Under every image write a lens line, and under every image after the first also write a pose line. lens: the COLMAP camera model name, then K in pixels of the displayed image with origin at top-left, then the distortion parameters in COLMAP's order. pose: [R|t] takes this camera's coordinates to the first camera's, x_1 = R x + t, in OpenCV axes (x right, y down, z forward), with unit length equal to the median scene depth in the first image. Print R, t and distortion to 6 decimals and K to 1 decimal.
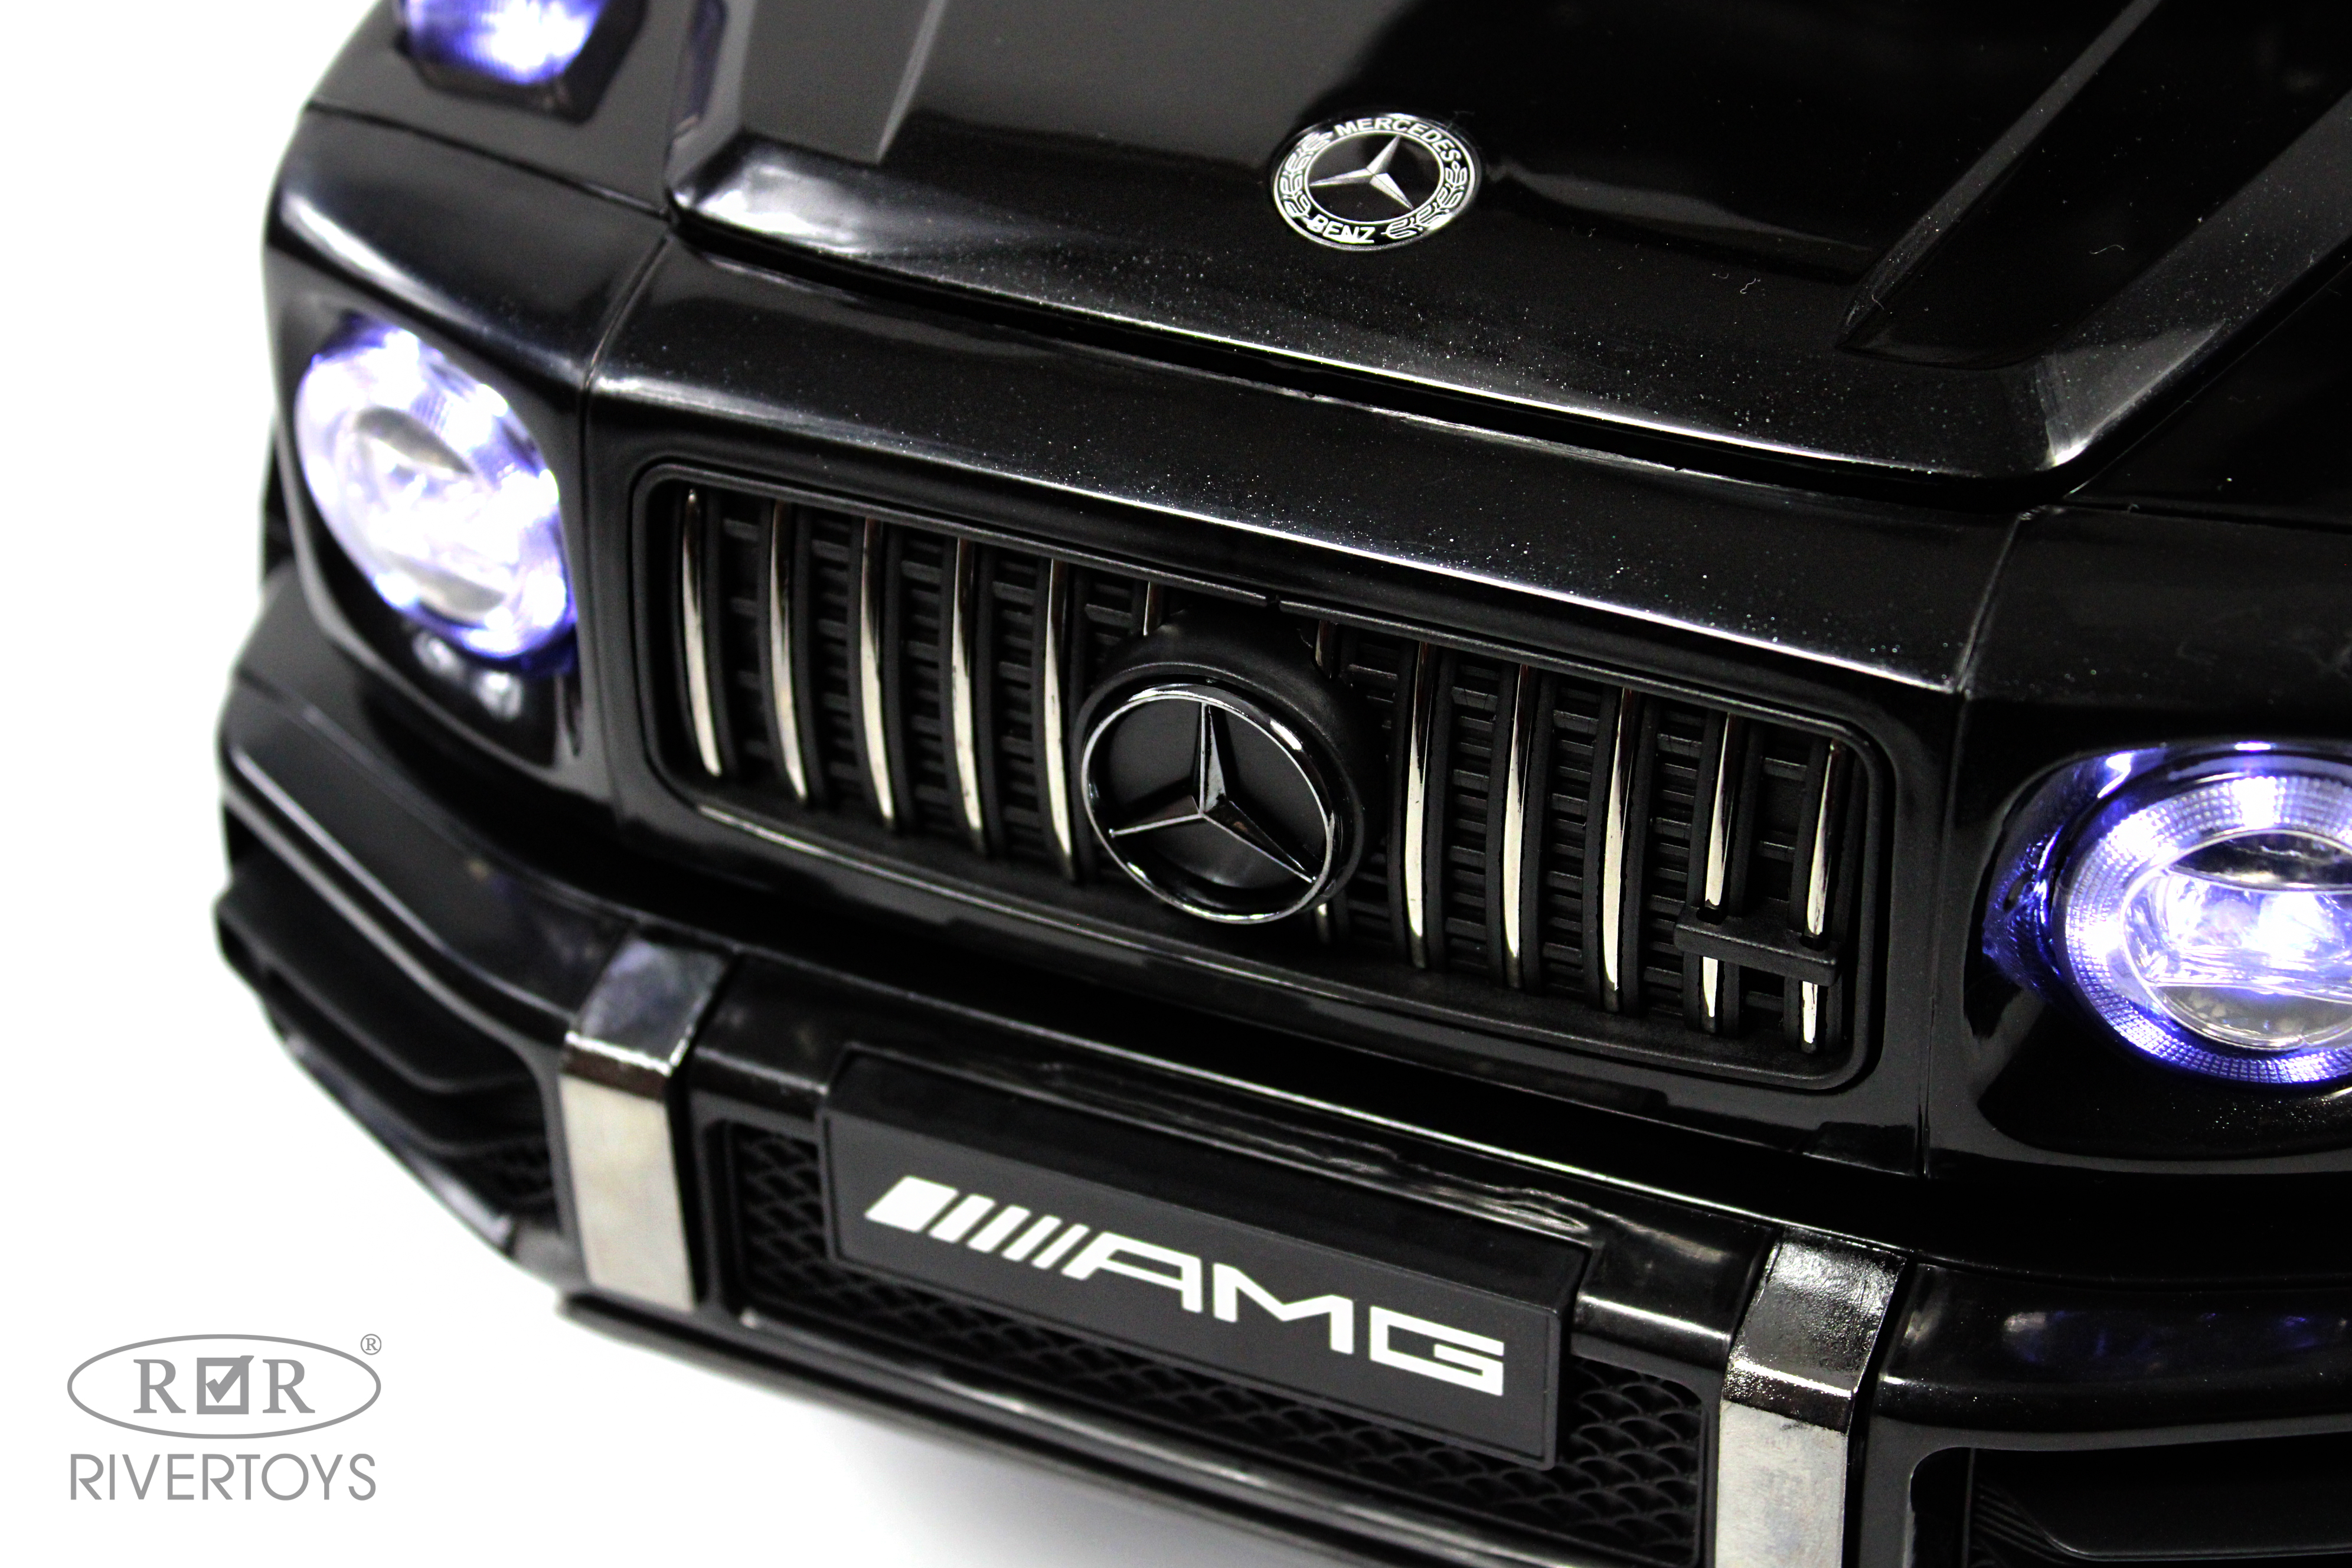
lens RADIAL K [[4442.2, 0, 1175.4], [0, 4442.2, 781.0], [0, 0, 1]] dist [-0.016657, 0.000000]
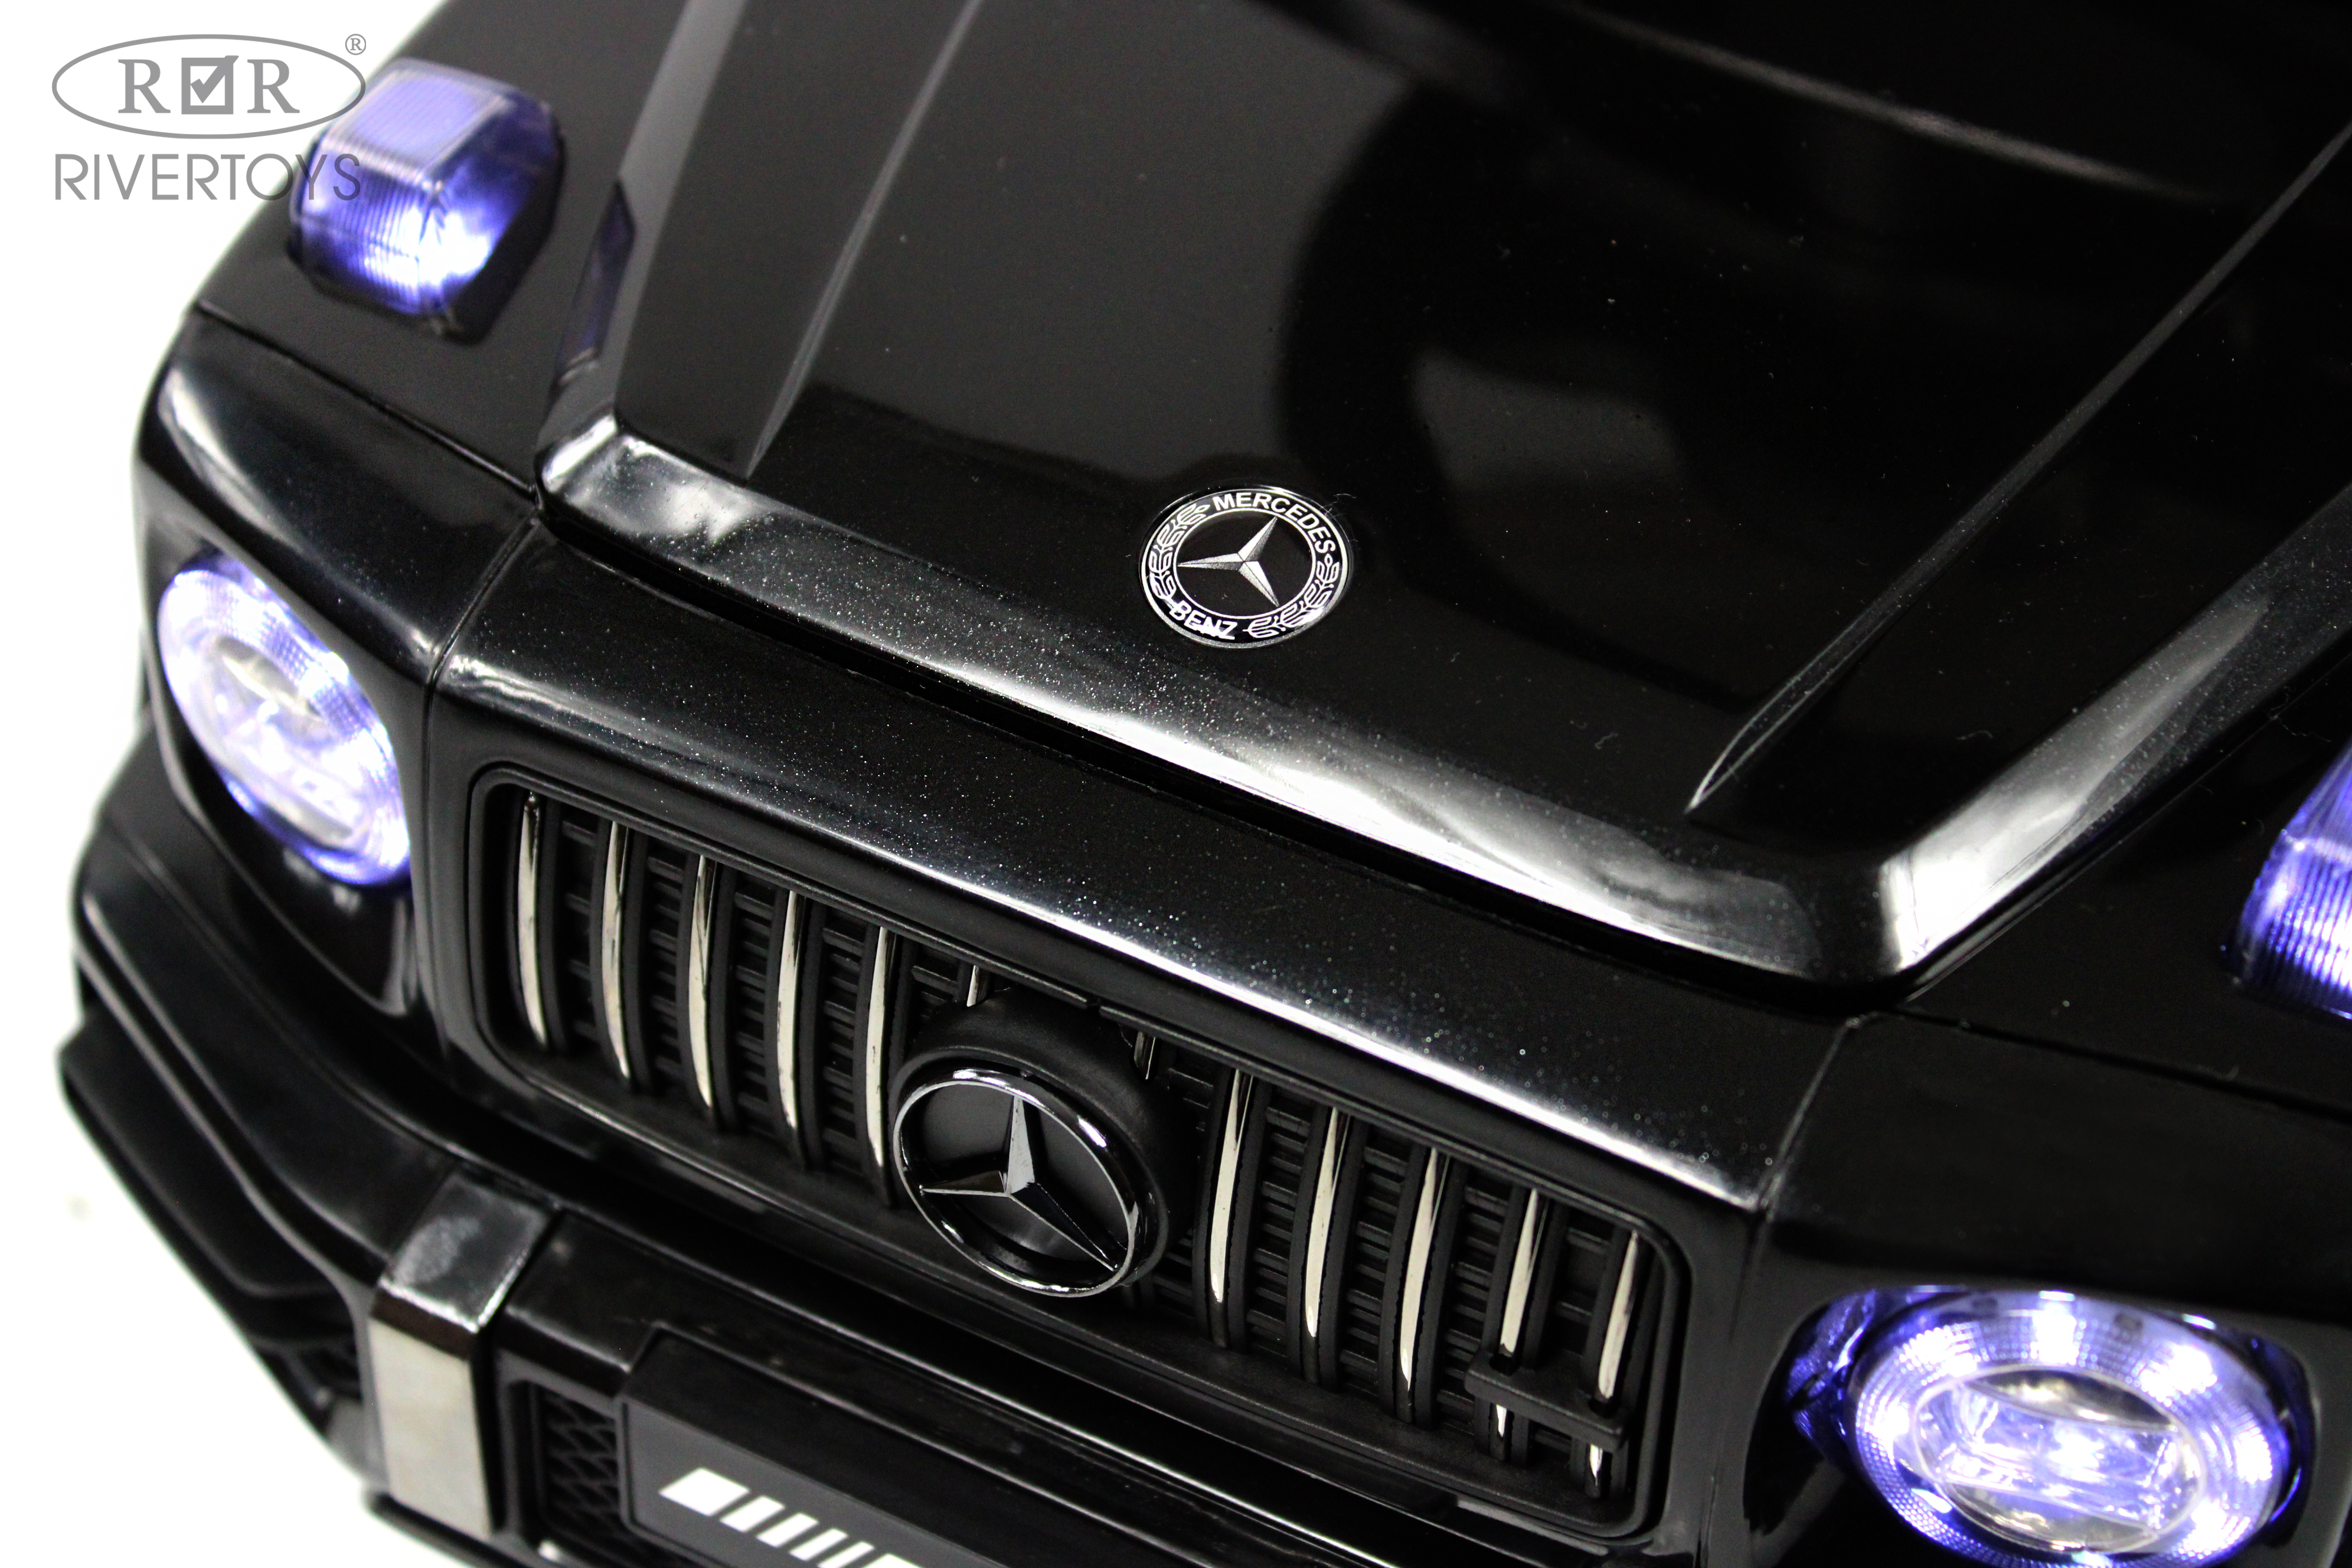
lens RADIAL K [[4442.2, 0, 1174.0], [0, 4442.2, 788.6], [0, 0, 1]] dist [-0.016657, 0.000000]
pose [[0.995512, 0.094173, -0.009391, 0.041948], [-0.092901, 0.991335, 0.092865, -0.170877], [0.018055, -0.091576, 0.995634, 0.023616]]
